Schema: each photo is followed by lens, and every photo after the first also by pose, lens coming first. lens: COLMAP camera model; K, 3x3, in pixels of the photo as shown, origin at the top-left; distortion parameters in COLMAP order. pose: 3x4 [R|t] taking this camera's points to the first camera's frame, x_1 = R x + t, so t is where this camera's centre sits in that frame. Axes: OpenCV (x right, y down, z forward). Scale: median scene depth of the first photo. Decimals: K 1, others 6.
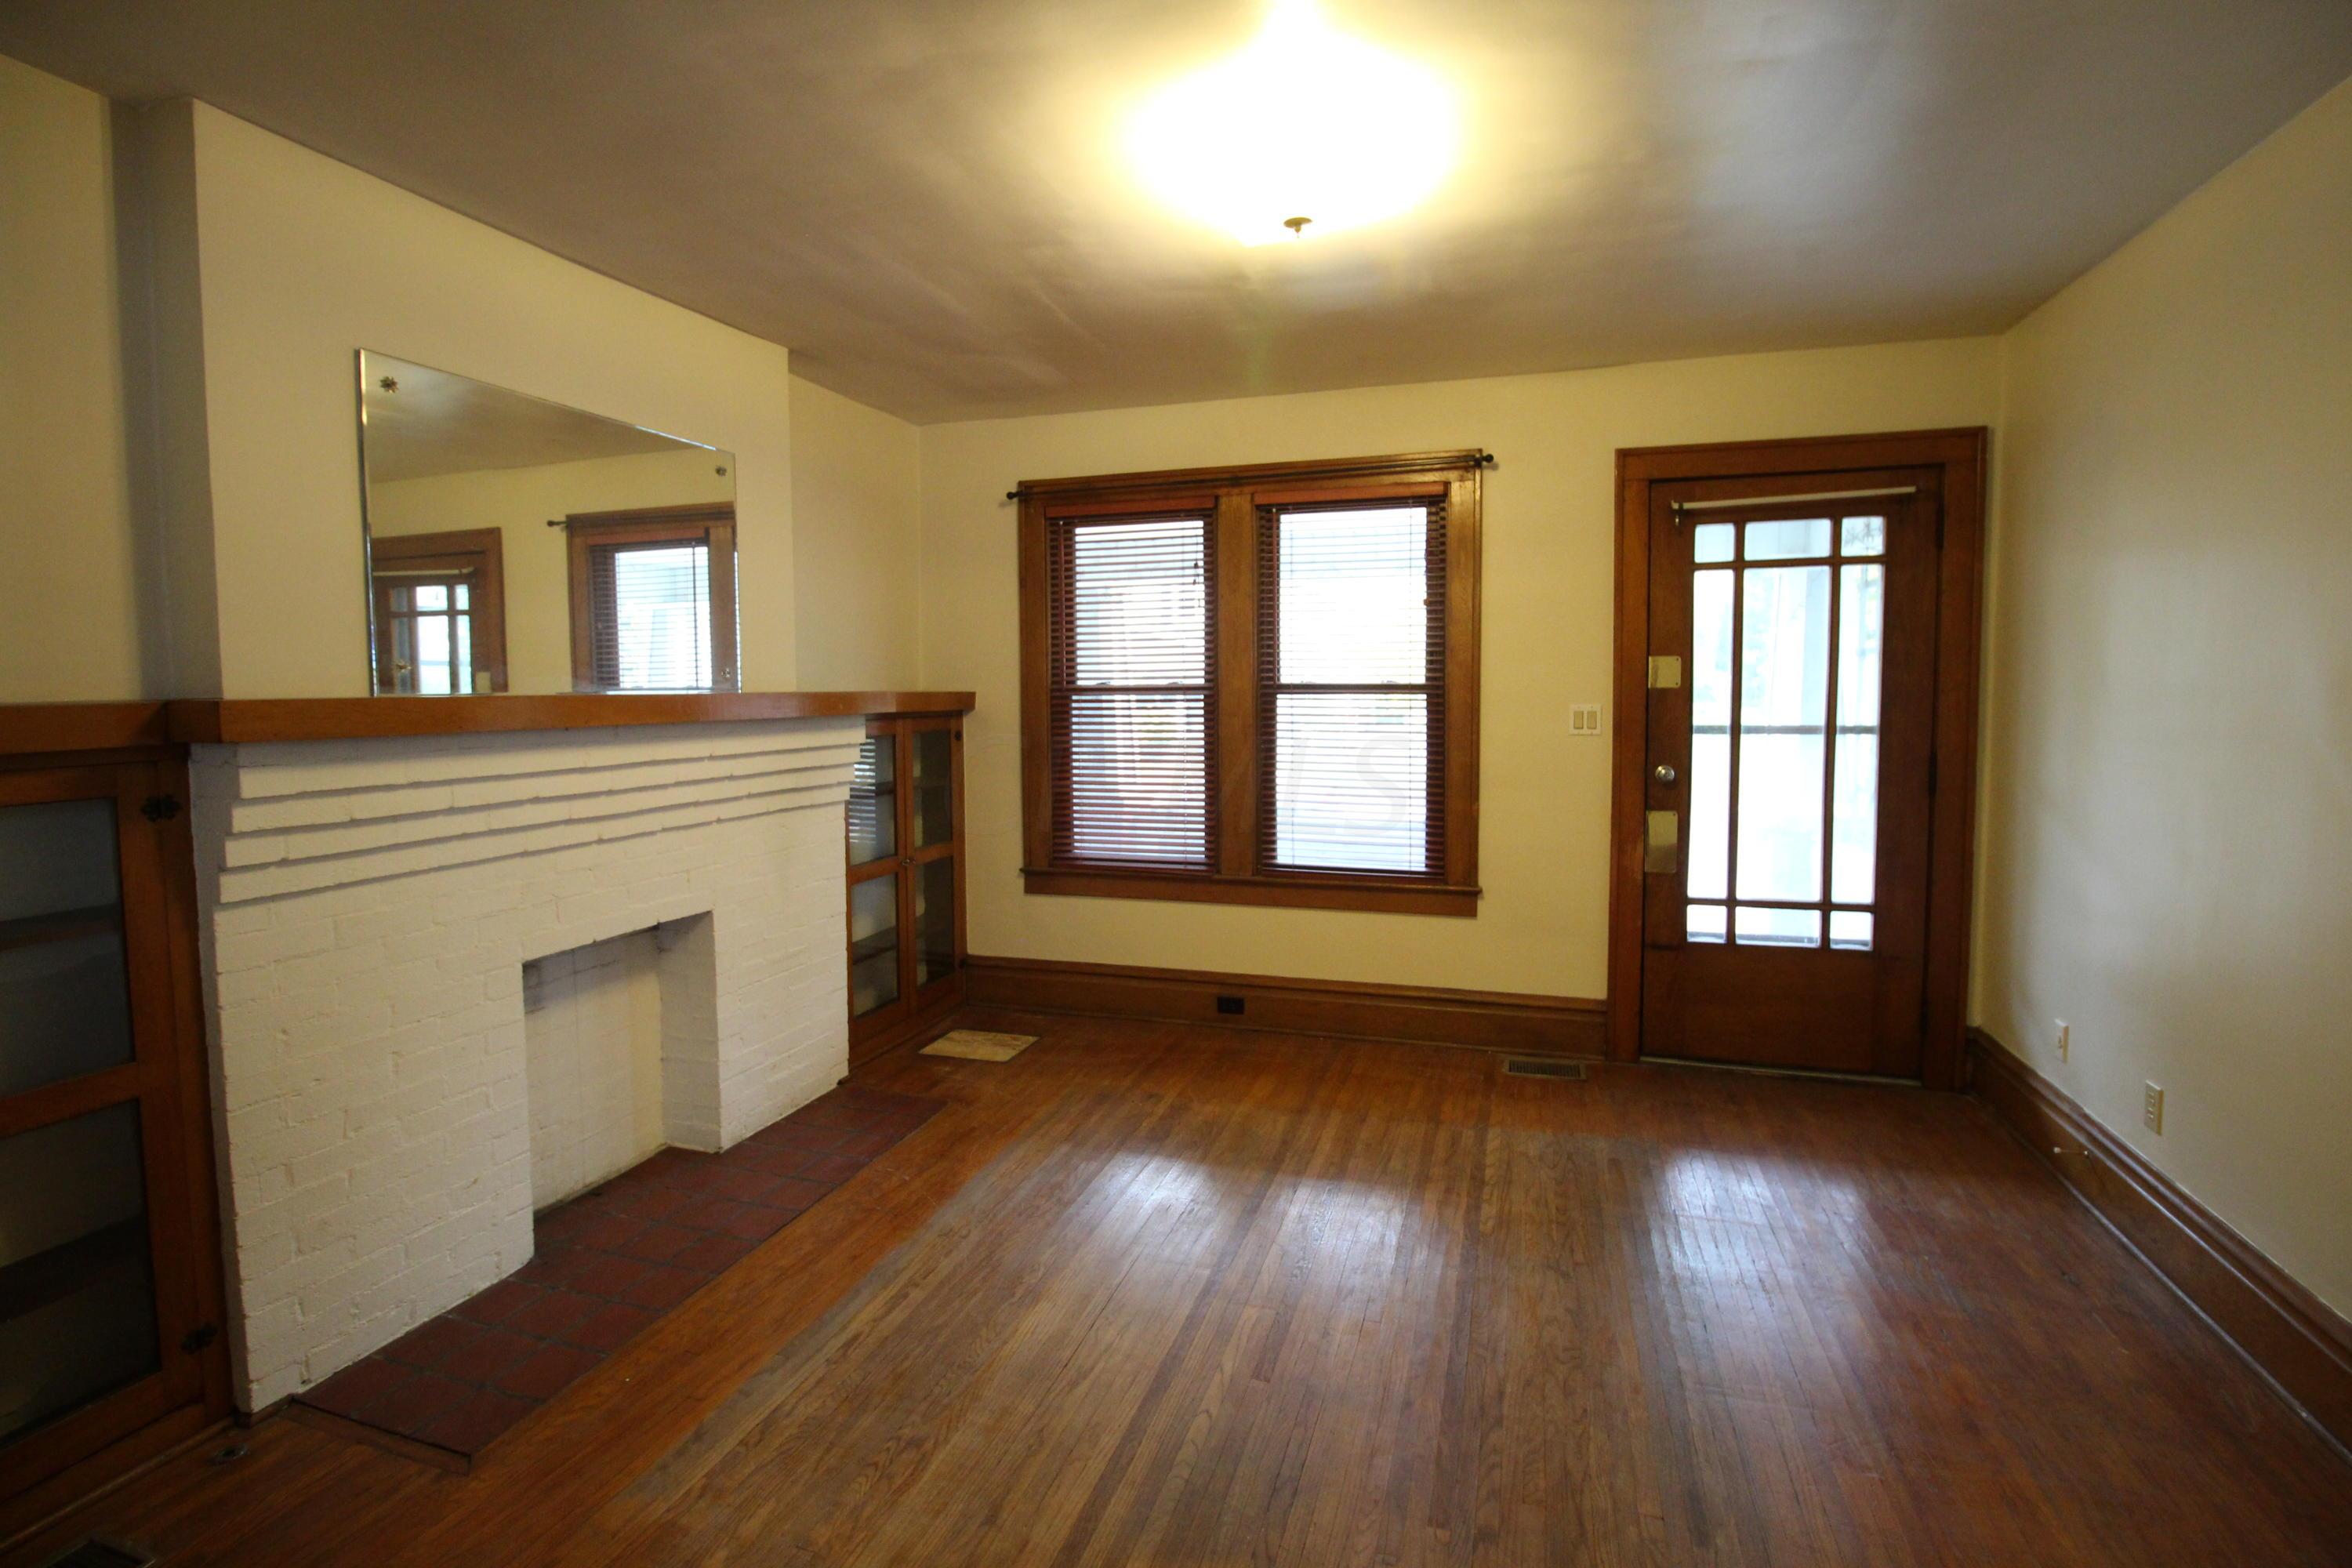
lens RADIAL K [[1090.9, 0, 1182.1], [0, 1090.9, 742.0], [0, 0, 1]] dist [-0.000648, -0.013025]
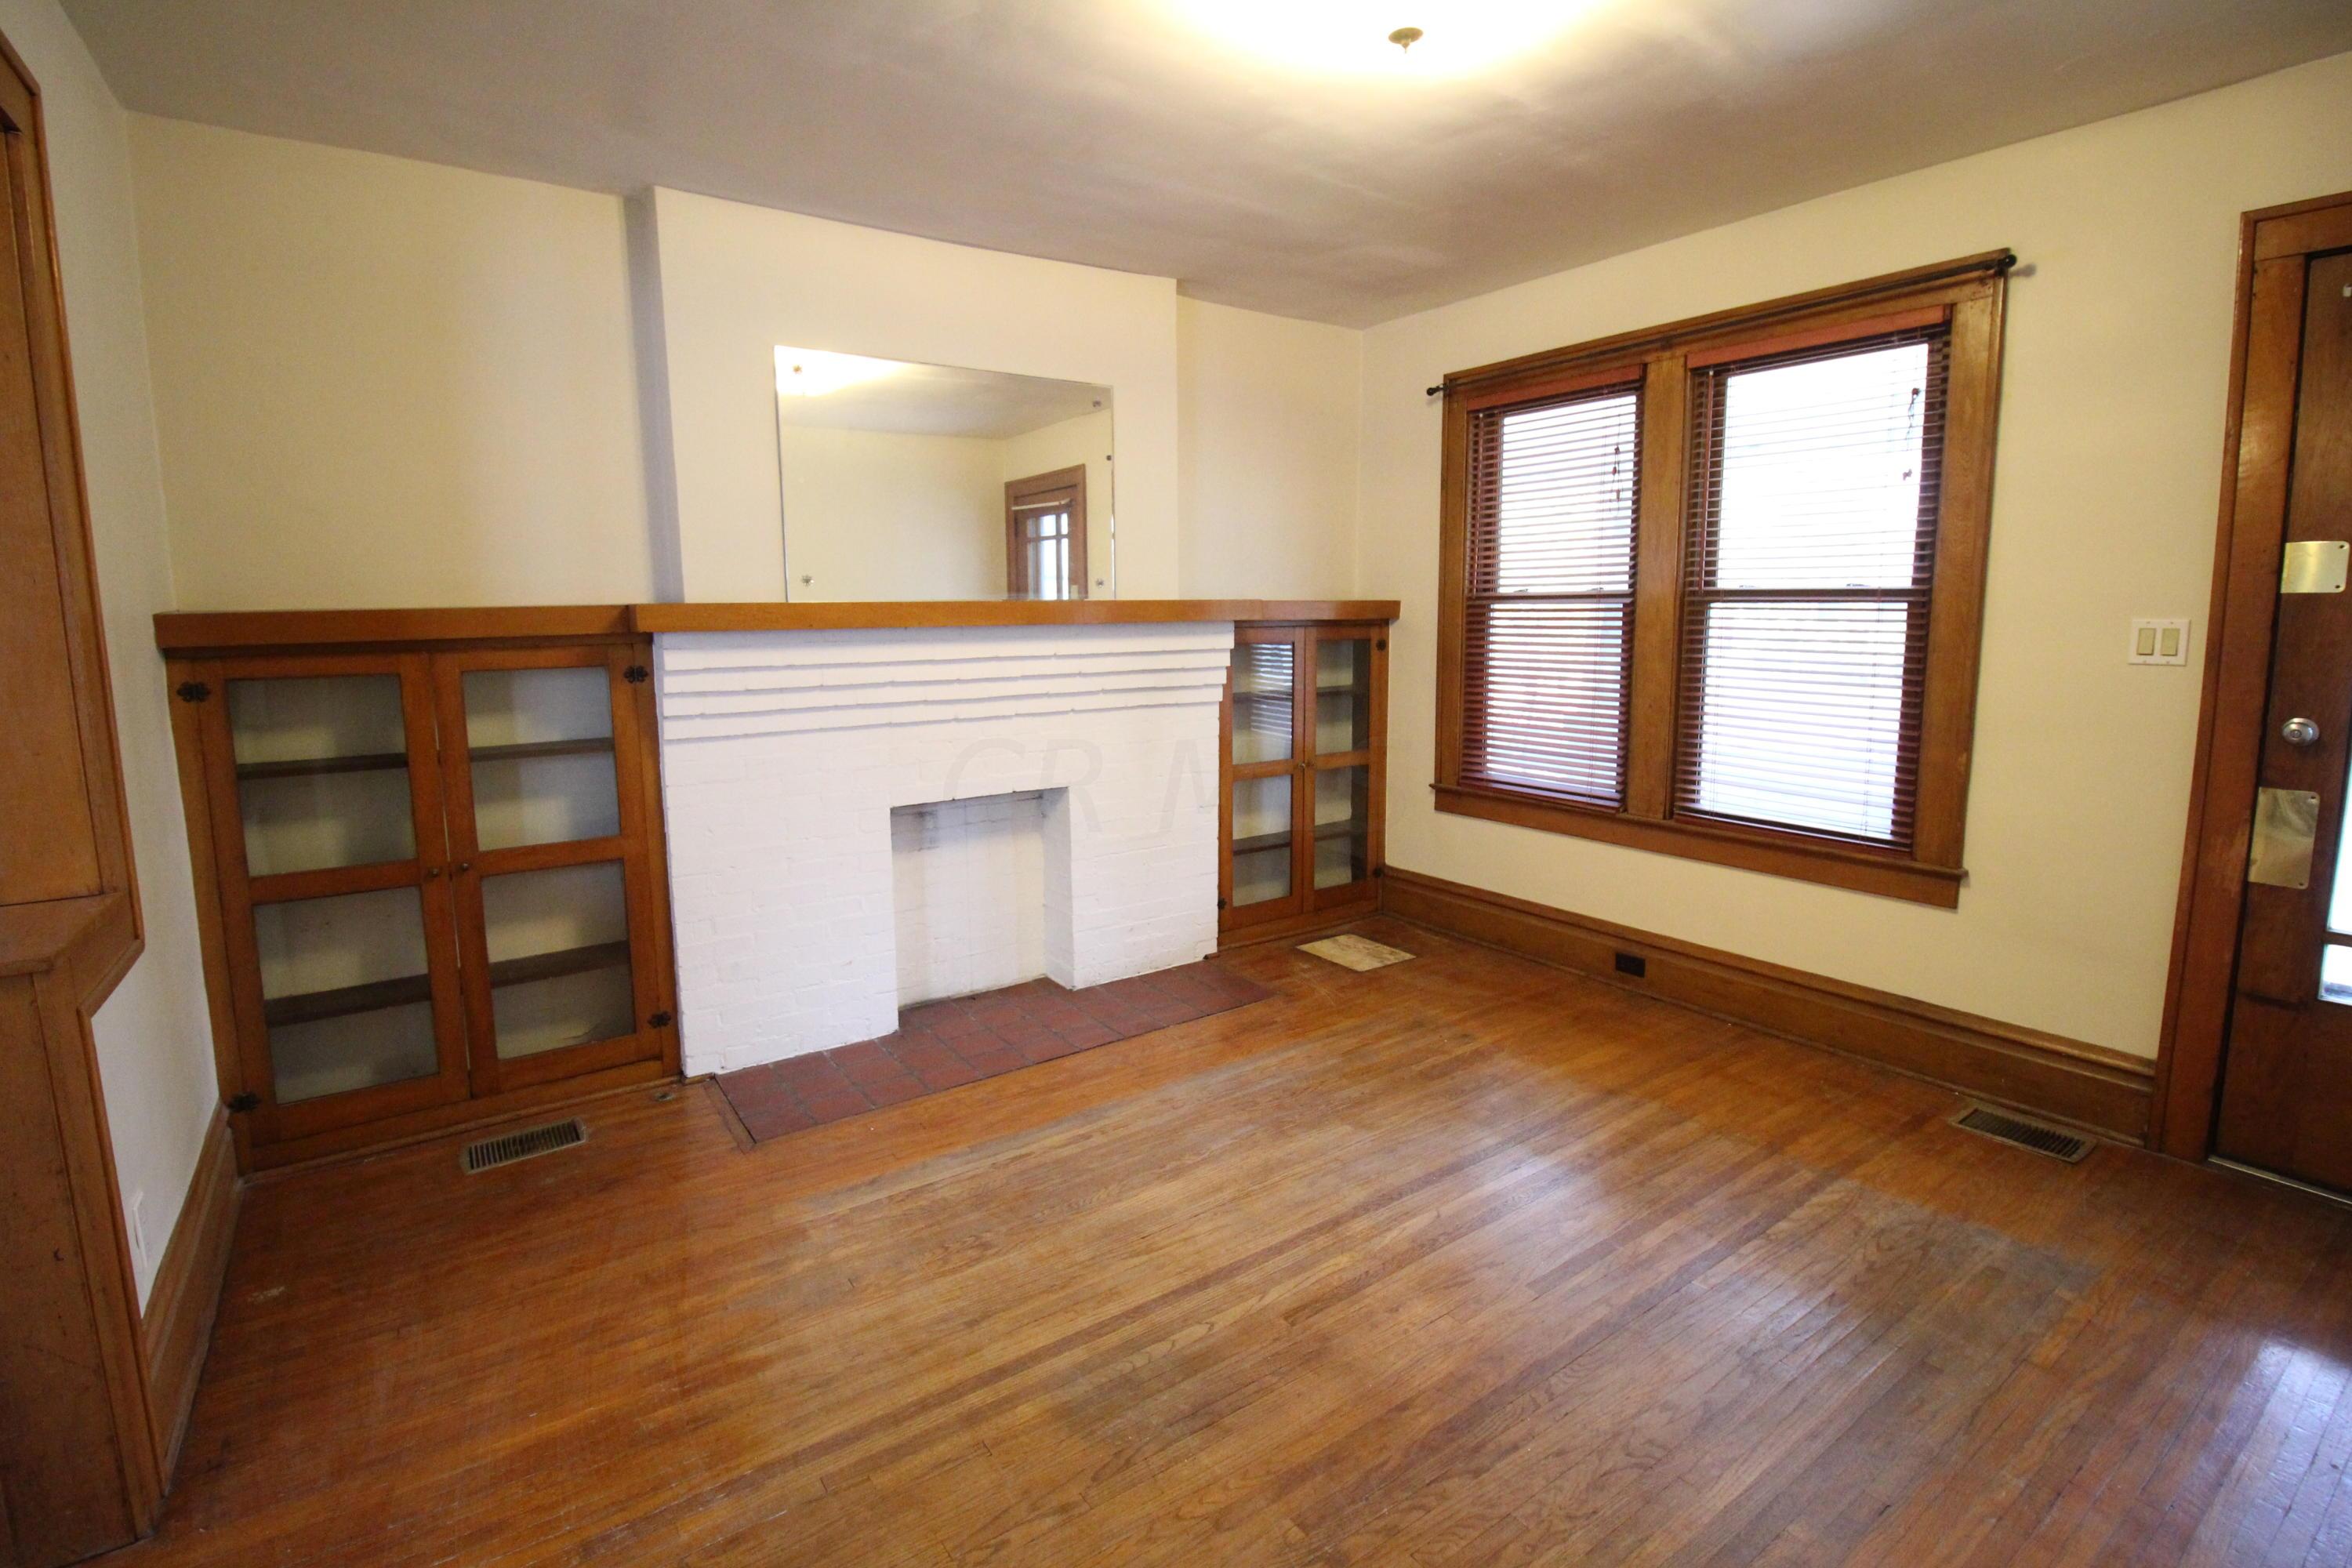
lens RADIAL K [[1089.3, 0, 1169.6], [0, 1089.3, 736.8], [0, 0, 1]] dist [-0.001629, -0.013606]
pose [[0.792458, 0.074475, -0.605363, 0.292909], [-0.028150, 0.995926, 0.085673, -0.002234], [0.609277, -0.050851, 0.791326, 0.114694]]
